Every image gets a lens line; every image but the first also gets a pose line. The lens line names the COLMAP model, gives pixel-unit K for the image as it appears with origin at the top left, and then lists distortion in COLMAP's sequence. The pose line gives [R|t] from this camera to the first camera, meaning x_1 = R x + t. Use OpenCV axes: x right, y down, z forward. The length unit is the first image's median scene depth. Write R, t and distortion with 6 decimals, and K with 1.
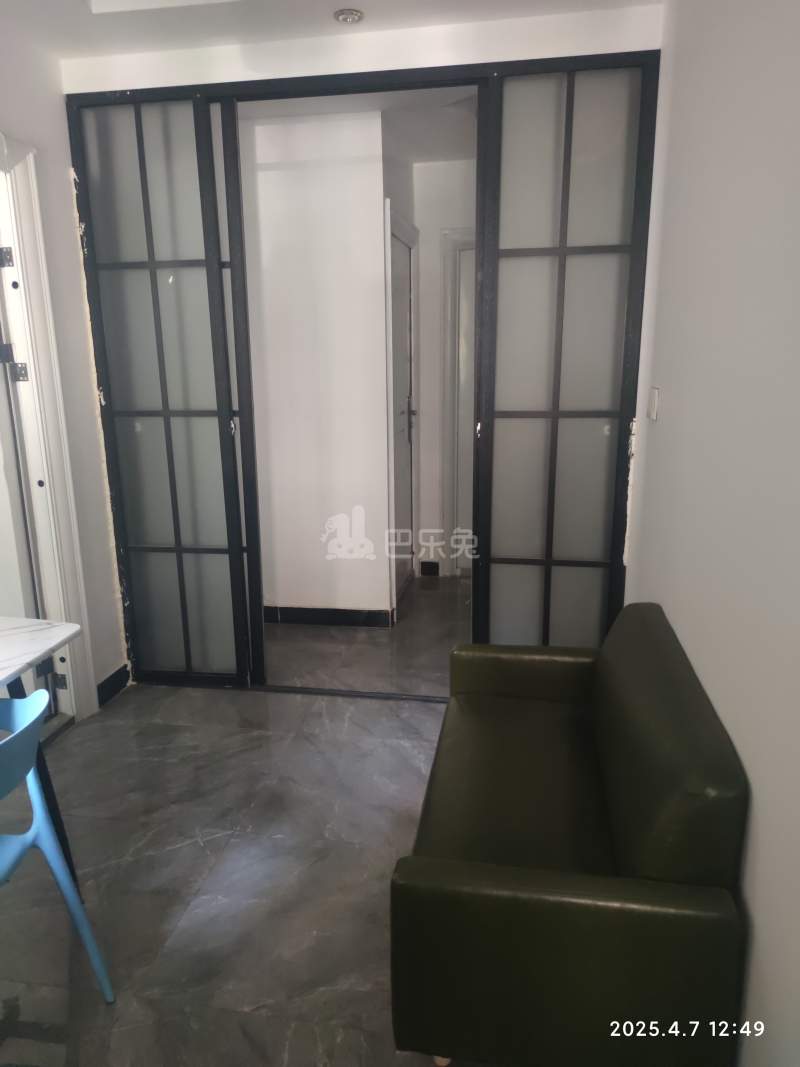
lens RADIAL K [[751.2, 0, 392.7], [0, 751.2, 536.2], [0, 0, 1]] dist [0.068643, -0.067146]
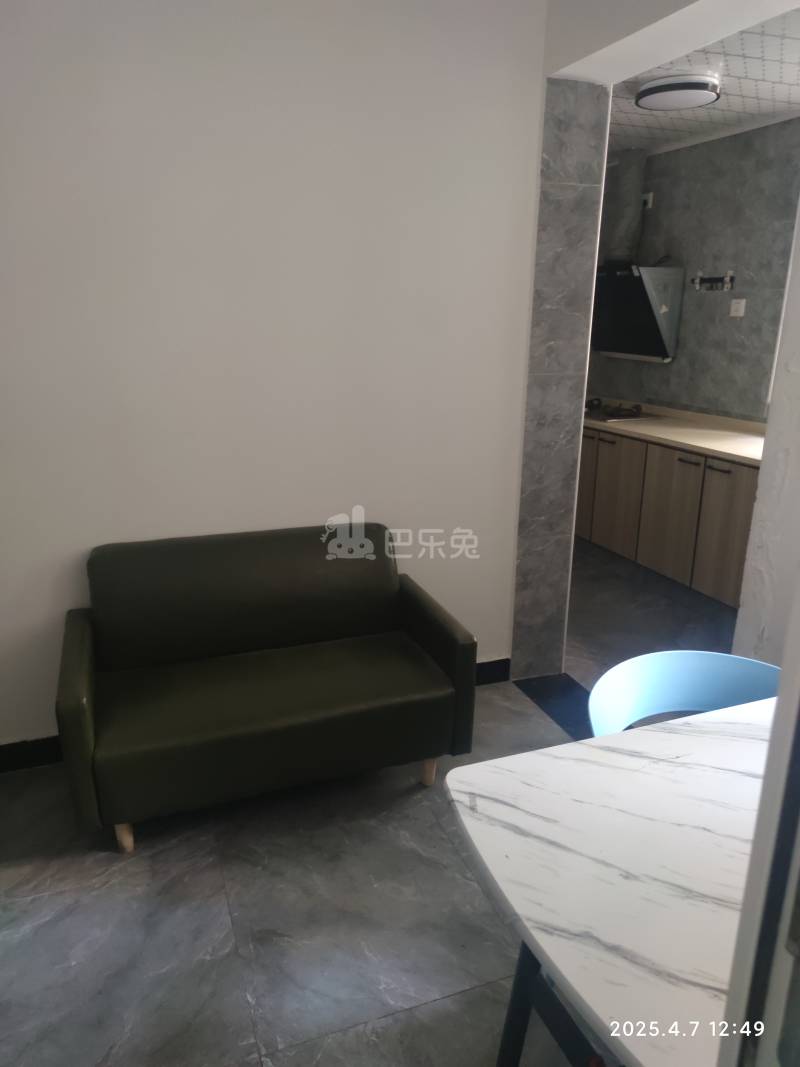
lens RADIAL K [[751.2, 0, 397.8], [0, 751.2, 533.4], [0, 0, 1]] dist [0.068643, -0.067146]
pose [[-0.508354, -0.243671, 0.825954, -0.582486], [0.201206, 0.898975, 0.389050, -0.200853], [-0.837312, 0.363963, -0.407969, 0.843546]]
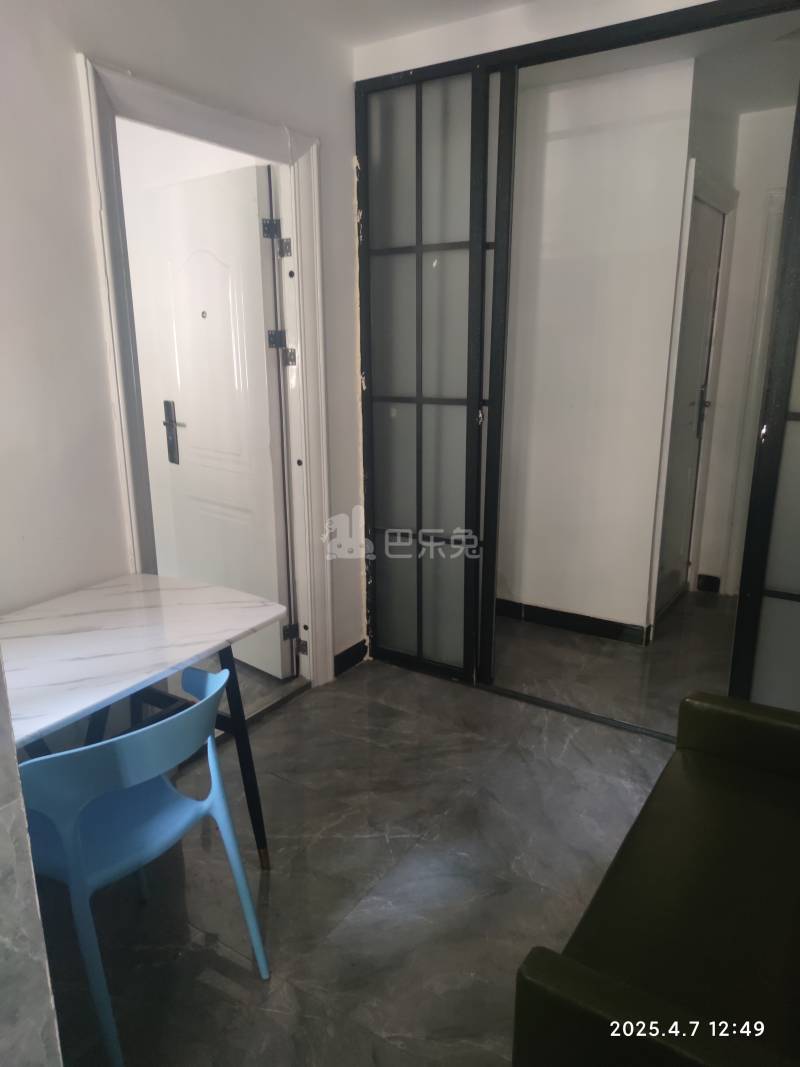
lens RADIAL K [[751.2, 0, 391.2], [0, 751.2, 536.5], [0, 0, 1]] dist [0.068643, -0.067146]
pose [[0.918300, 0.110472, -0.380159, 0.069777], [-0.099078, 0.993849, 0.049476, -0.031506], [0.383286, -0.007768, 0.923597, 0.075041]]
